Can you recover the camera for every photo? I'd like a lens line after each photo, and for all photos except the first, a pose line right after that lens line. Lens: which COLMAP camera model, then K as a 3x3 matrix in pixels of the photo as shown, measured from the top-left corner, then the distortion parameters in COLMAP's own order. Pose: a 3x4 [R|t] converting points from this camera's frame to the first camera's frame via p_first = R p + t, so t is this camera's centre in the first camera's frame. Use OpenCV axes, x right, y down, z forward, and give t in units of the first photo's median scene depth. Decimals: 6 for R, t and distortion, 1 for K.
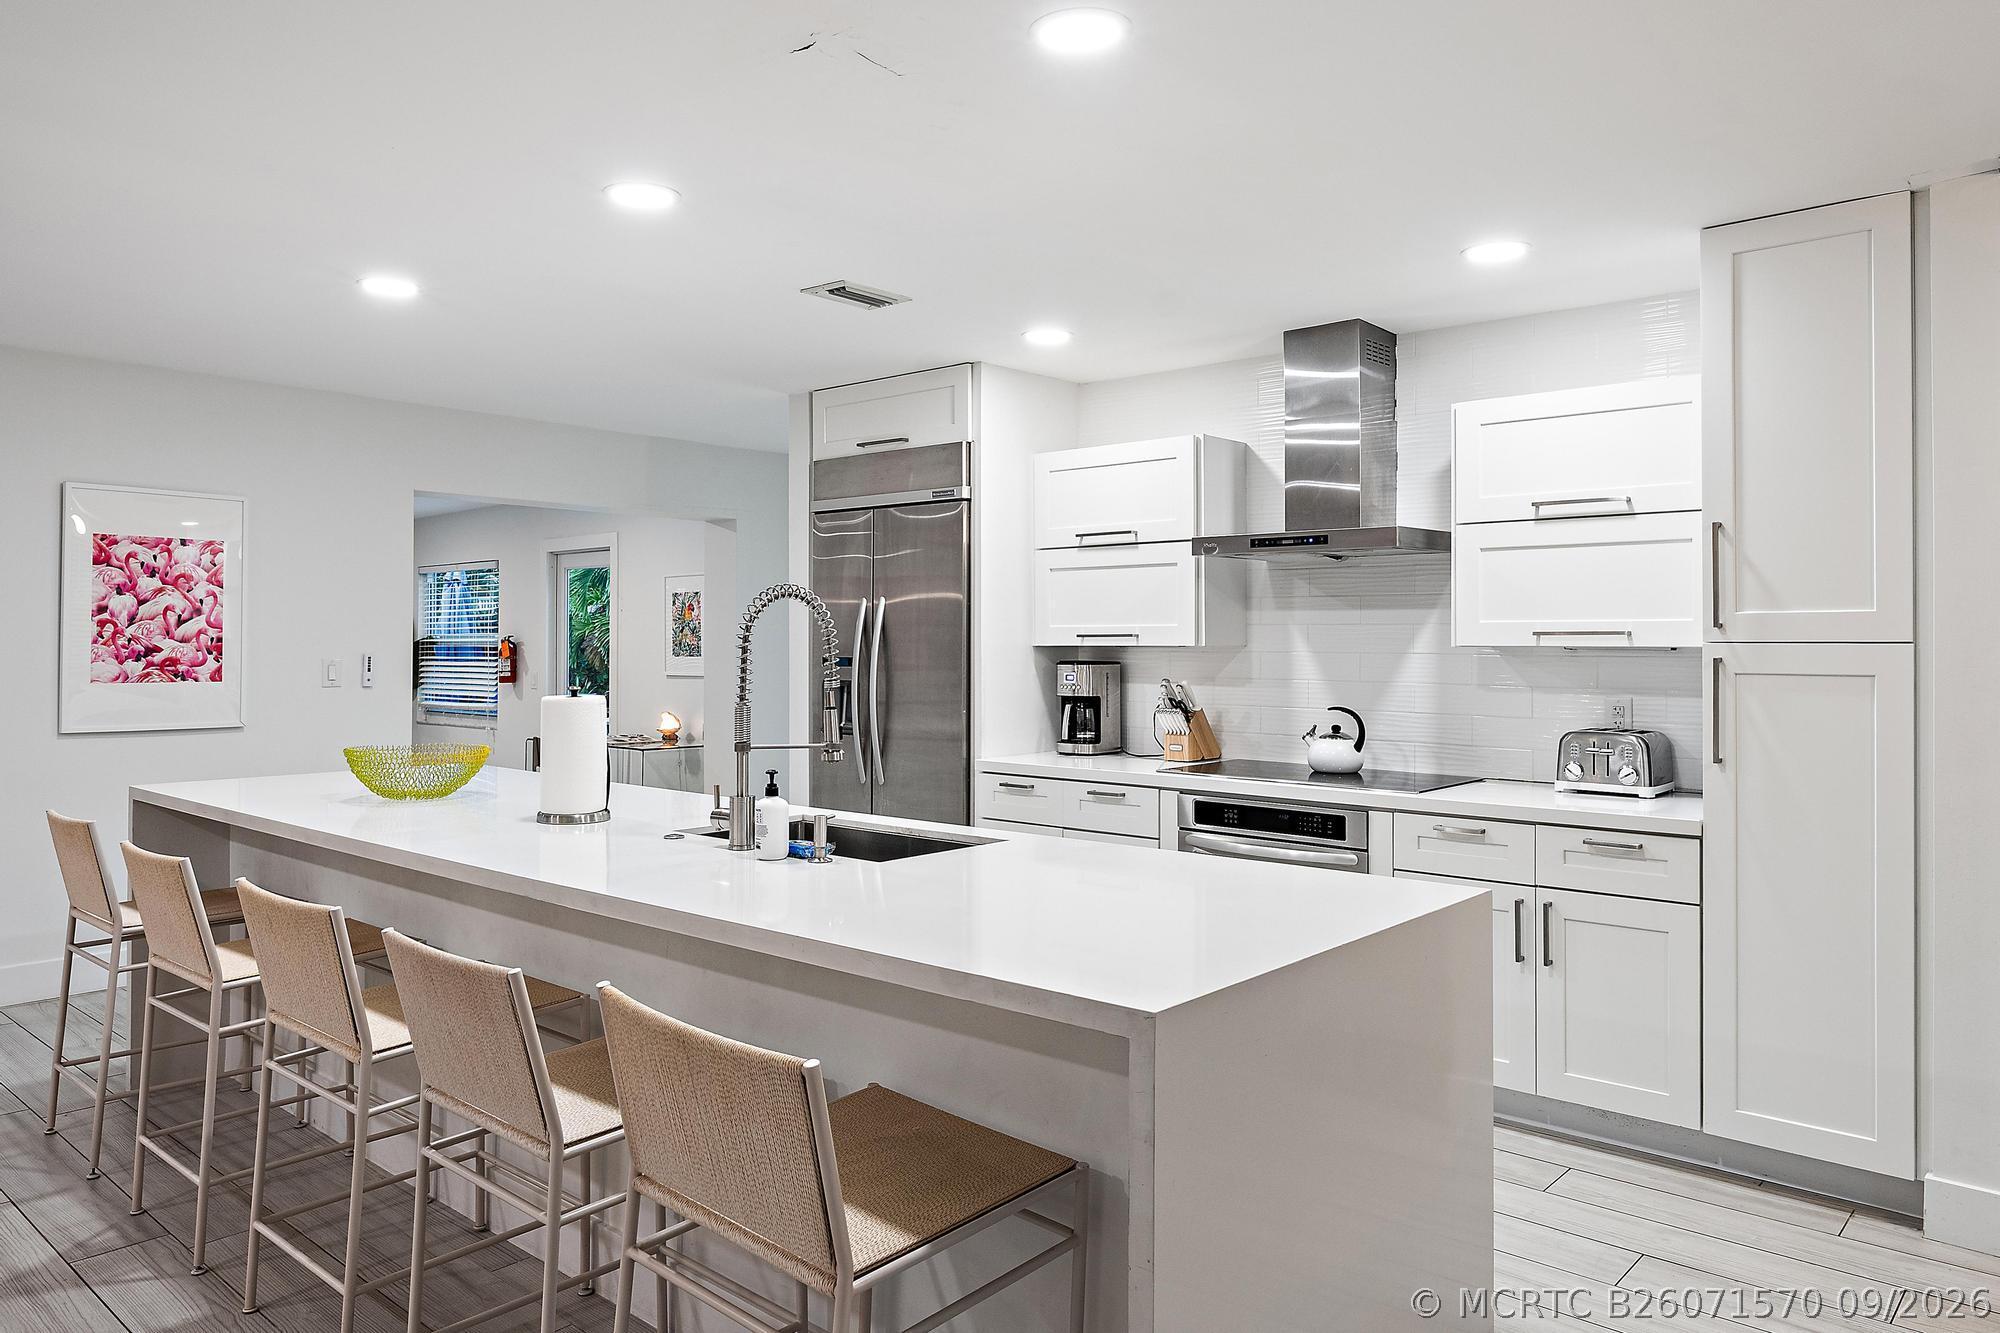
lens RADIAL K [[1357.0, 0, 1002.2], [0, 1357.0, 620.2], [0, 0, 1]] dist [0.001376, 0.000156]
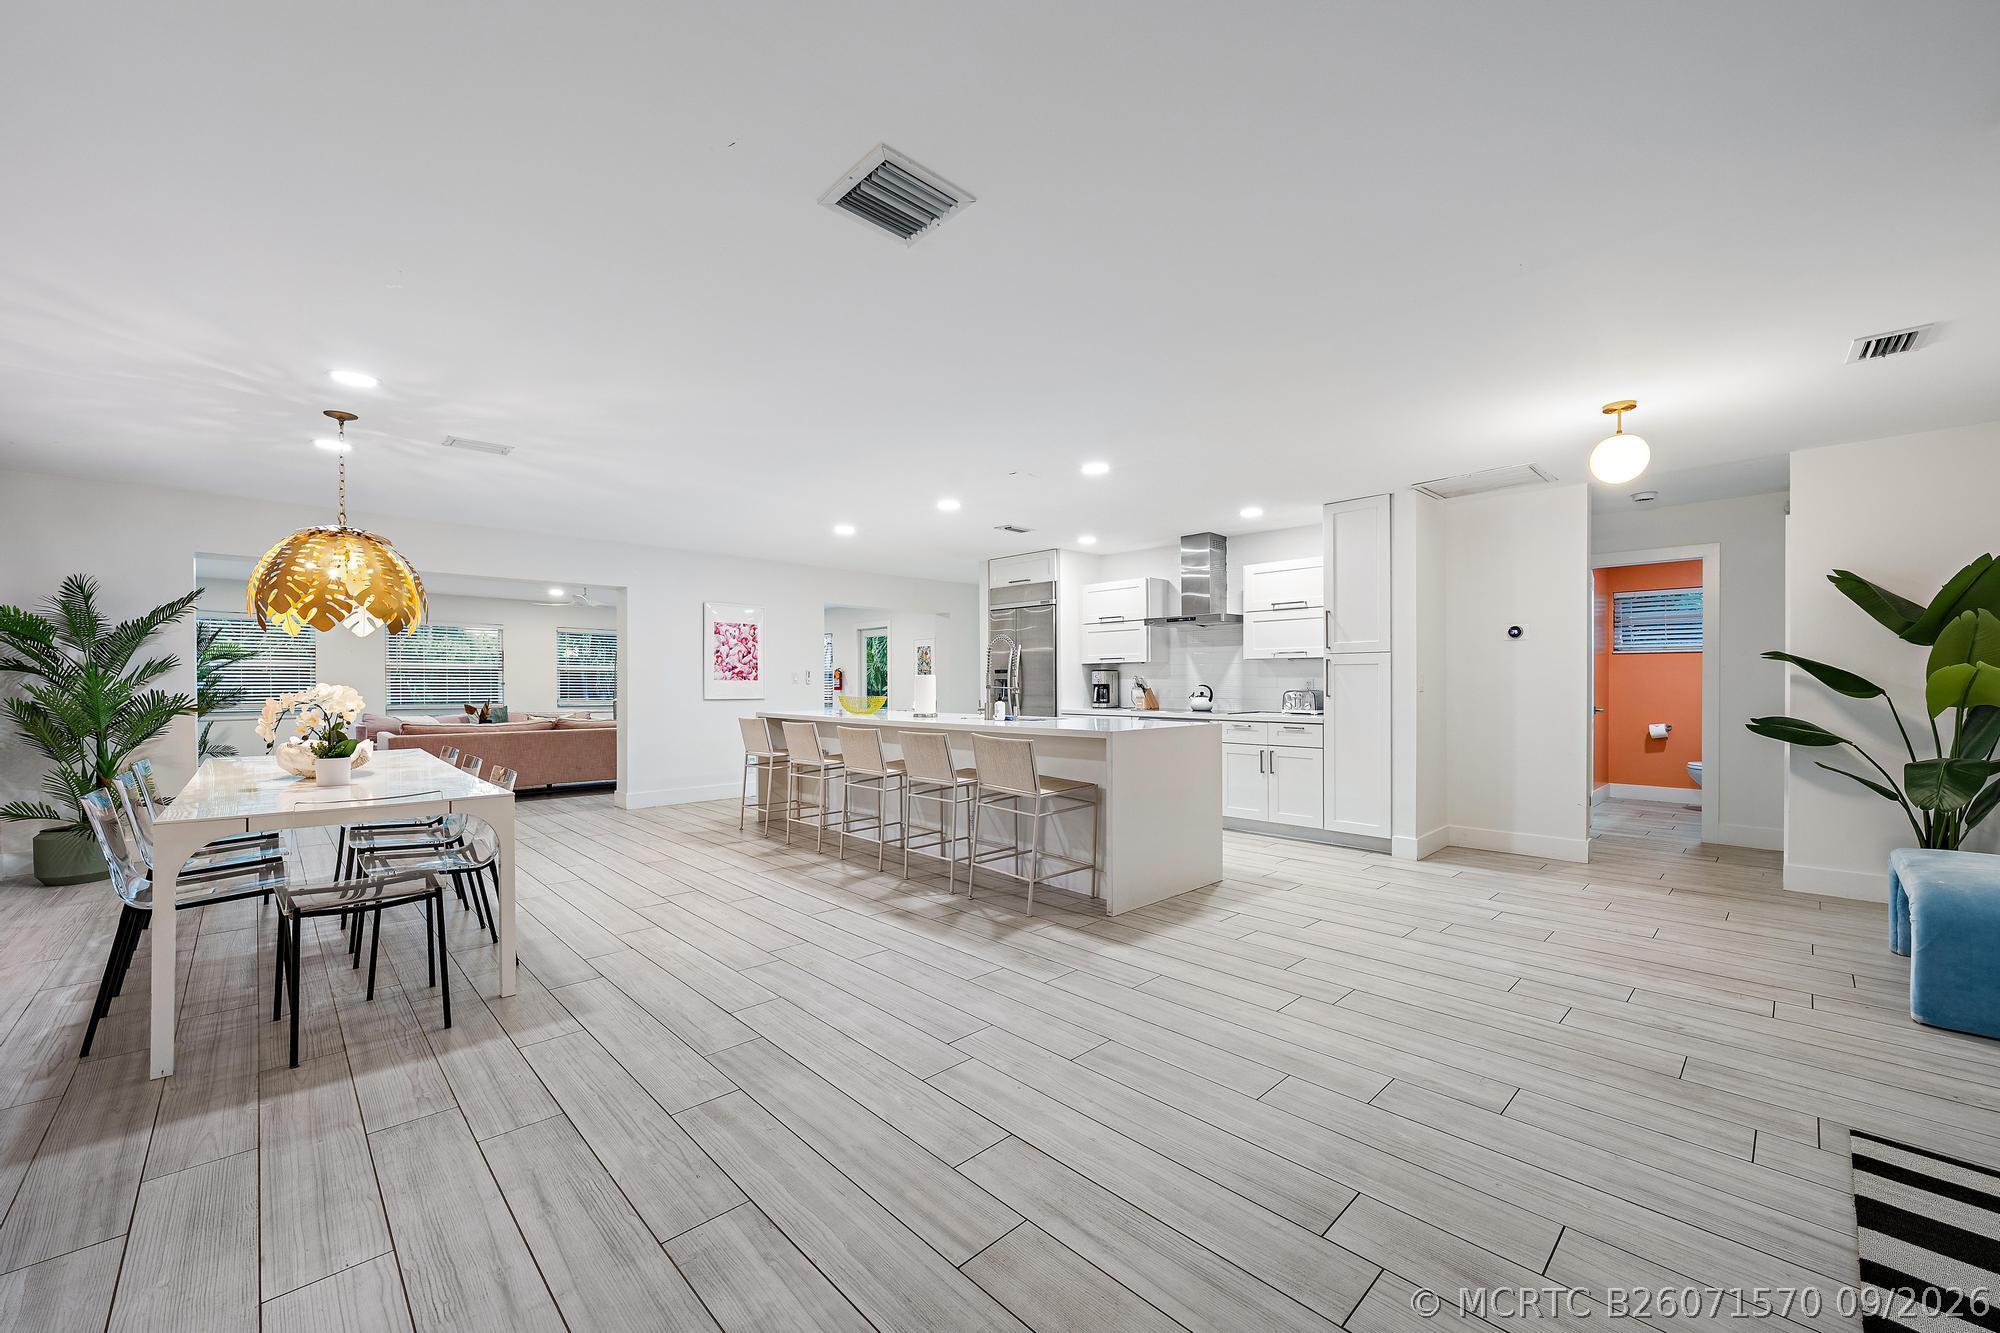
lens RADIAL K [[783.1, 0, 1005.6], [0, 783.1, 680.5], [0, 0, 1]] dist [-0.000459, -0.000004]
pose [[0.997320, -0.005983, -0.072914, -0.012087], [0.007054, 0.999871, 0.014442, 0.030022], [0.072818, -0.014918, 0.997234, -0.449174]]
